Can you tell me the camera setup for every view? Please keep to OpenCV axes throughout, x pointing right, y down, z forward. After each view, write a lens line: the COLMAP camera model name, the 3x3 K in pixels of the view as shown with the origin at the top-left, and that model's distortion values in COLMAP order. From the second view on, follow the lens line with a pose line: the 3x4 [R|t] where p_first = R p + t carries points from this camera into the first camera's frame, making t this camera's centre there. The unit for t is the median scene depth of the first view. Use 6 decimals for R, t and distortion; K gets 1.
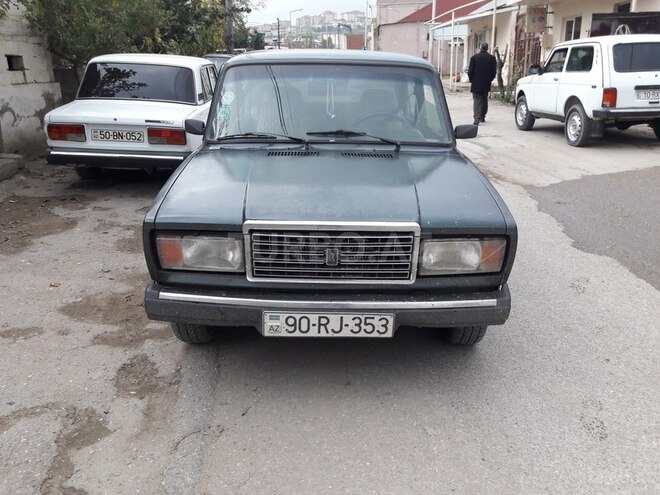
lens RADIAL K [[553.6, 0, 330.0], [0, 553.6, 247.5], [0, 0, 1]] dist [-0.005677, -0.005346]
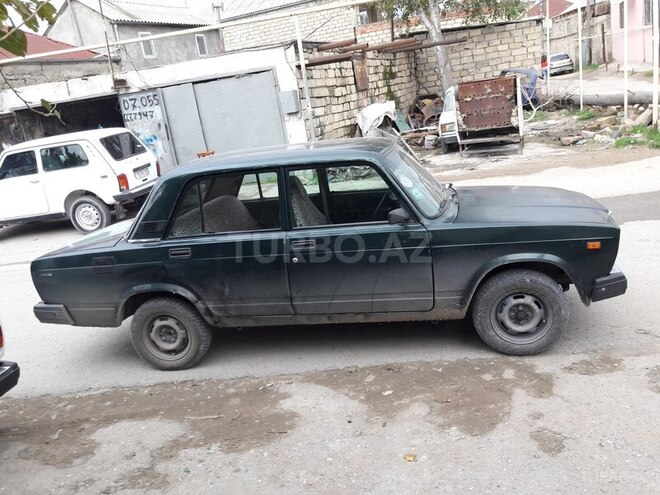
lens RADIAL K [[553.6, 0, 330.0], [0, 553.6, 247.5], [0, 0, 1]] dist [-0.005677, -0.005346]
pose [[0.176832, -0.274247, 0.945261, -0.530004], [0.434376, 0.883552, 0.175083, -0.167010], [-0.883203, 0.379638, 0.275367, 0.360835]]
